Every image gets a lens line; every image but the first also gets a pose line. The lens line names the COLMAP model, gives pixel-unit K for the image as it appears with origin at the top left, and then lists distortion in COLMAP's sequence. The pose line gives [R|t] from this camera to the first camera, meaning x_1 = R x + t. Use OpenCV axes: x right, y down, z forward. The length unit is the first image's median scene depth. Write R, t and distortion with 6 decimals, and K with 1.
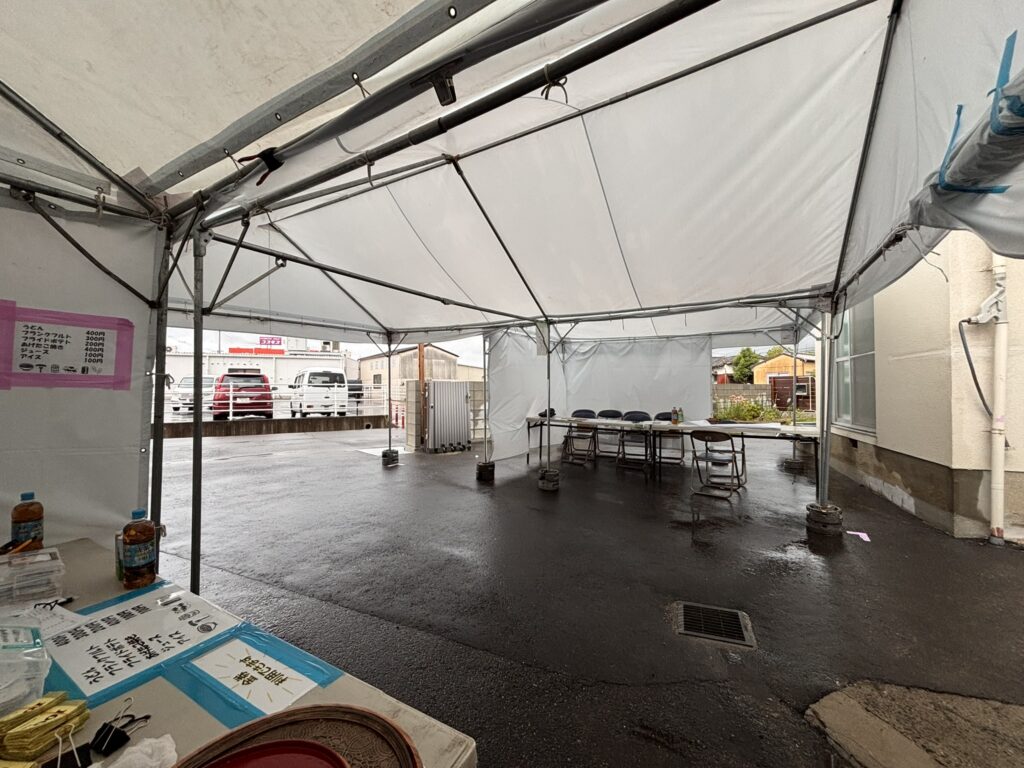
lens RADIAL K [[411.6, 0, 512.0], [0, 411.6, 384.0], [0, 0, 1]] dist [0.001513, 0.002974]
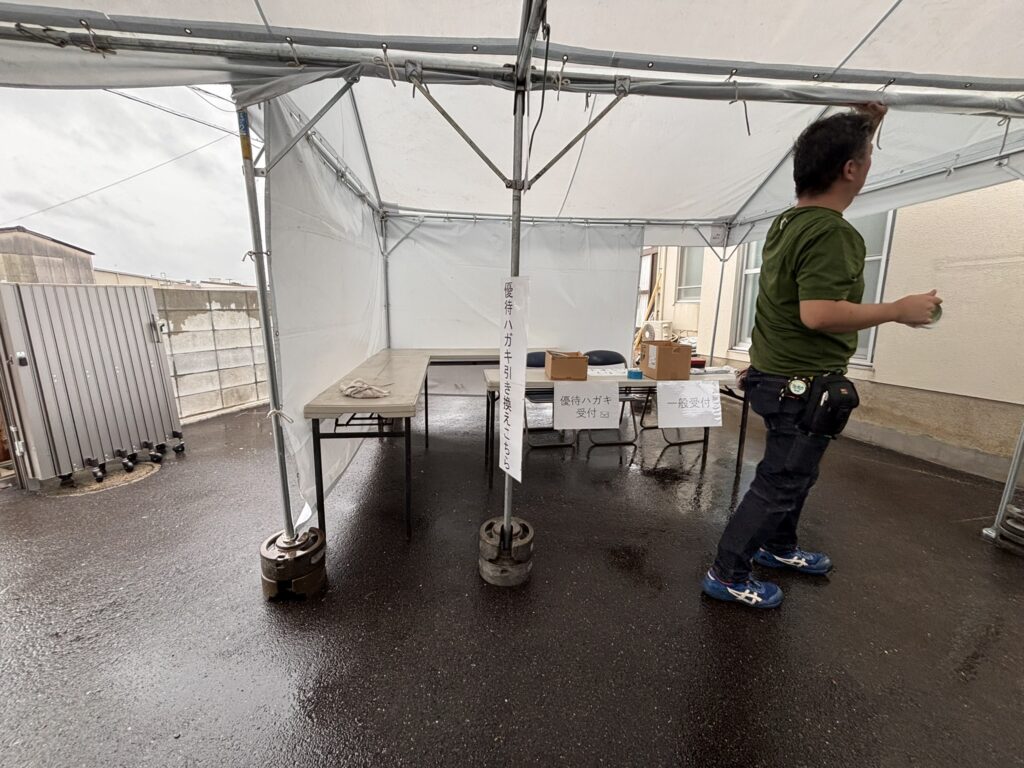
lens RADIAL K [[411.6, 0, 512.0], [0, 411.6, 384.0], [0, 0, 1]] dist [0.001513, 0.002974]
pose [[0.799548, -0.107451, 0.590912, -0.076306], [-0.009132, 0.981577, 0.190846, 0.006551], [-0.600533, -0.157987, 0.783837, 0.489294]]
